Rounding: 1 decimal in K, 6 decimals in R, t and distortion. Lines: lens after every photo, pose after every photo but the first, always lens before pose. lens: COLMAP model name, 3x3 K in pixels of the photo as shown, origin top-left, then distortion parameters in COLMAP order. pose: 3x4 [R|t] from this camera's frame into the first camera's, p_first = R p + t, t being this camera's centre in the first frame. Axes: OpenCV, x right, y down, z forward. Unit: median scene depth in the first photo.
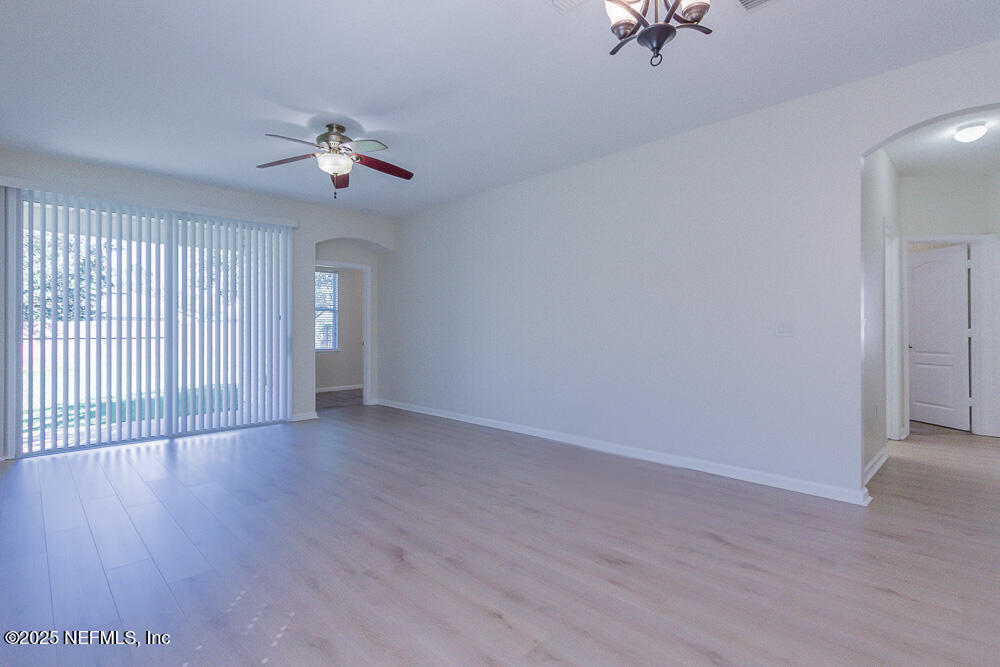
lens RADIAL K [[476.1, 0, 497.4], [0, 476.1, 329.5], [0, 0, 1]] dist [0.005950, 0.000436]
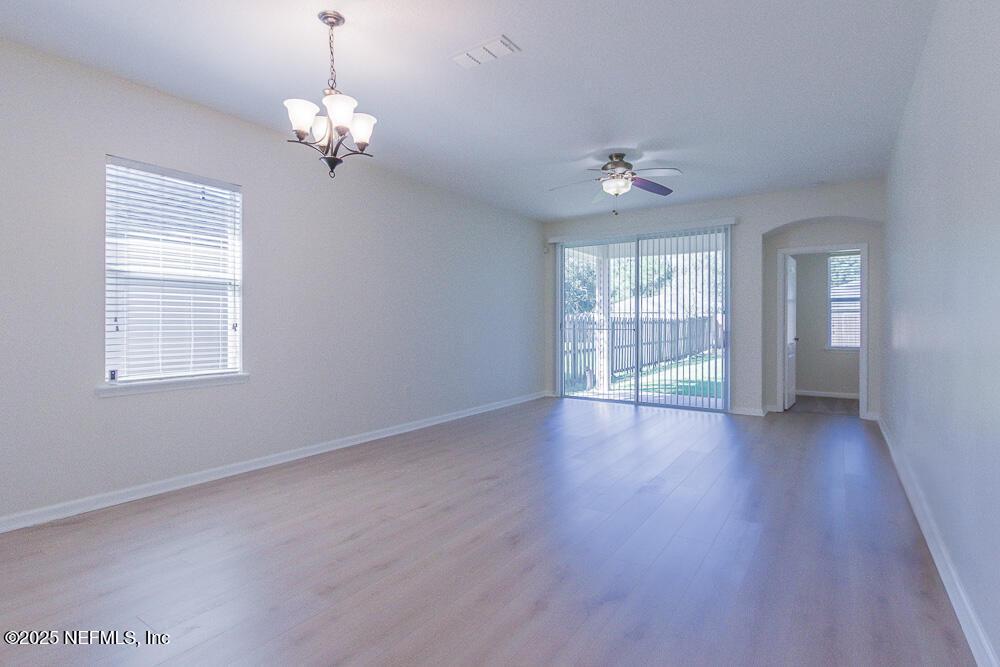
lens RADIAL K [[499.7, 0, 498.7], [0, 499.7, 330.4], [0, 0, 1]] dist [0.004265, 0.001199]
pose [[0.204918, 0.014299, -0.978675, 0.602786], [-0.001798, 0.999897, 0.014232, -0.002137], [0.978777, -0.001157, 0.204923, 0.329205]]
